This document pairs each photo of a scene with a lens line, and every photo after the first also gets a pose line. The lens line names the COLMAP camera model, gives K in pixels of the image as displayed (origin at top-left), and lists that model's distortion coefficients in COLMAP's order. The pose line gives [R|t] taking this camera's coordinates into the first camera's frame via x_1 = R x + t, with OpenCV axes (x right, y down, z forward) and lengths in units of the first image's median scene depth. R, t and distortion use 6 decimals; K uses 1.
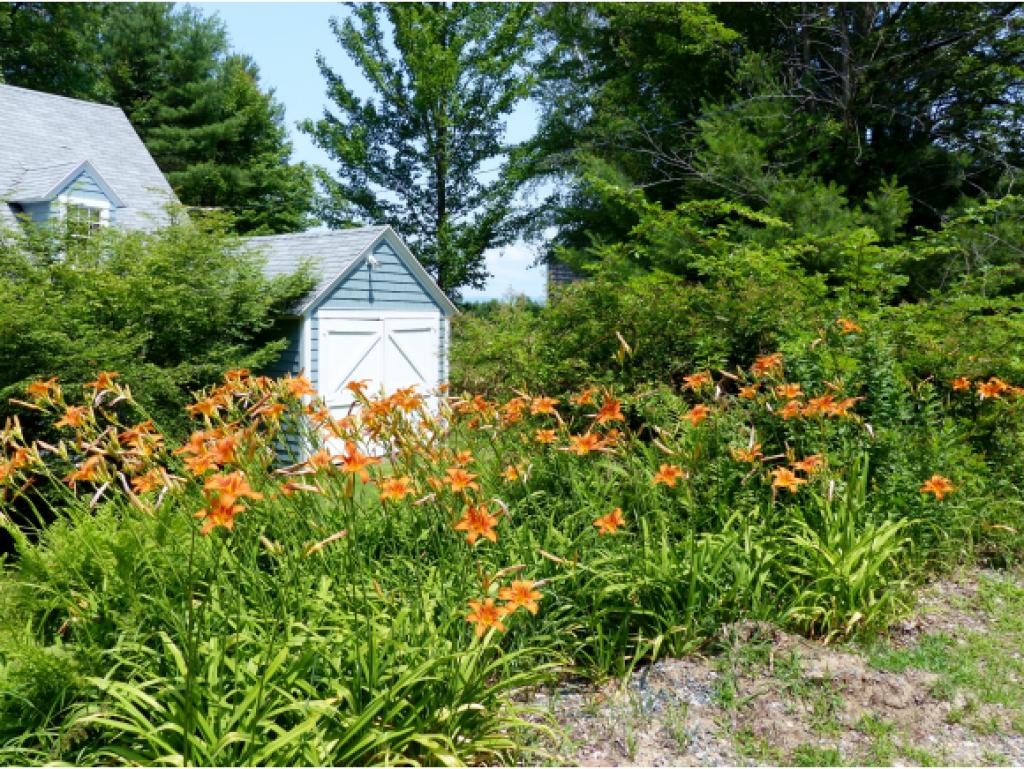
lens RADIAL K [[863.0, 0, 506.1], [0, 863.0, 372.1], [0, 0, 1]] dist [-0.040940, 0.027328]
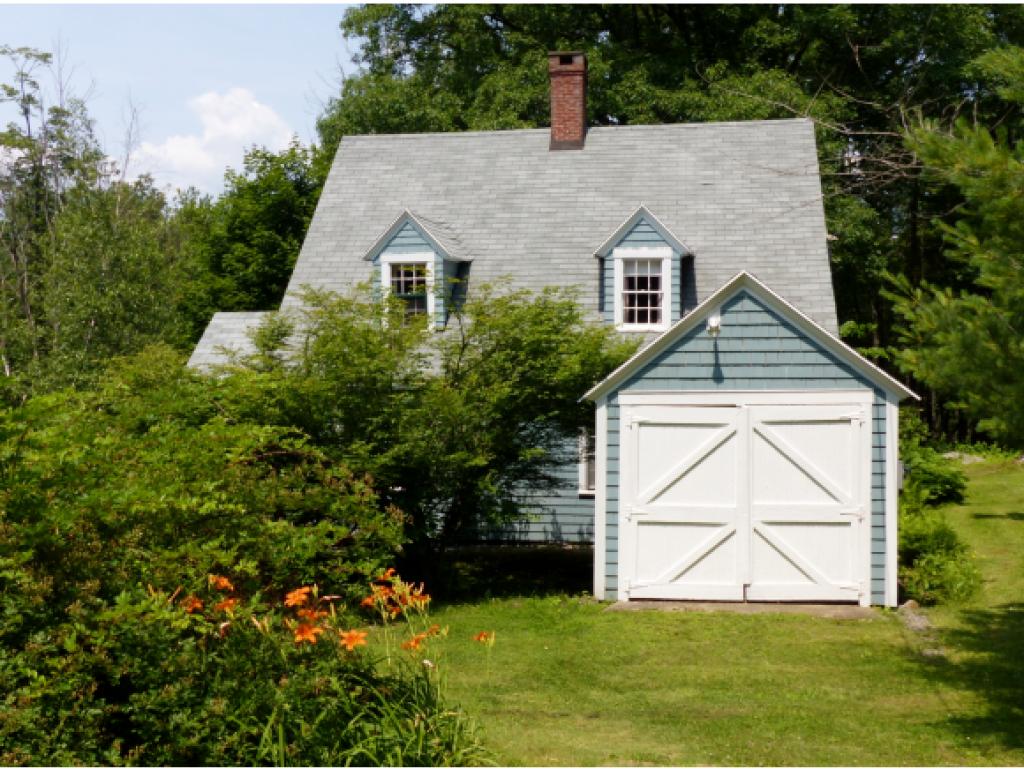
lens RADIAL K [[1083.7, 0, 512.2], [0, 1083.7, 383.7], [0, 0, 1]] dist [0.003473, 0.000000]
pose [[0.450710, 0.024989, -0.892321, 0.515586], [-0.038076, 0.999237, 0.008751, -0.073550], [0.891858, 0.030031, 0.451317, 0.404082]]
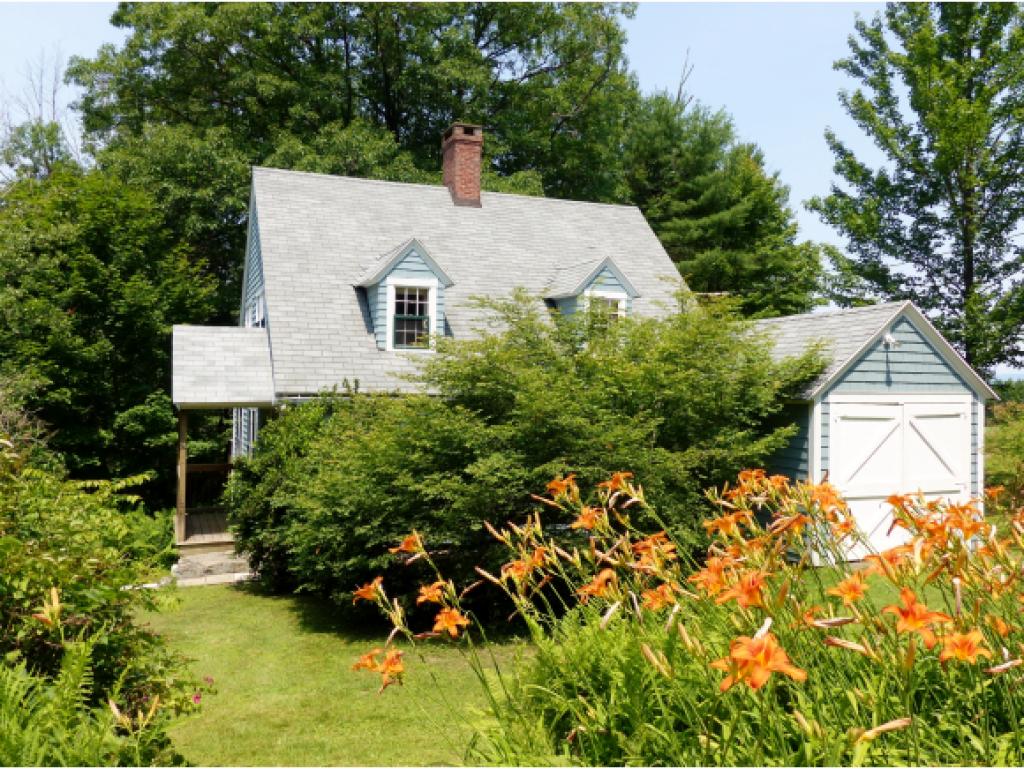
lens RADIAL K [[863.0, 0, 515.6], [0, 863.0, 379.0], [0, 0, 1]] dist [-0.040940, 0.027328]
pose [[0.848019, -0.012365, -0.529821, -0.009480], [-0.032800, 0.996587, -0.075757, -0.005087], [0.528950, 0.081621, 0.844719, 0.020140]]
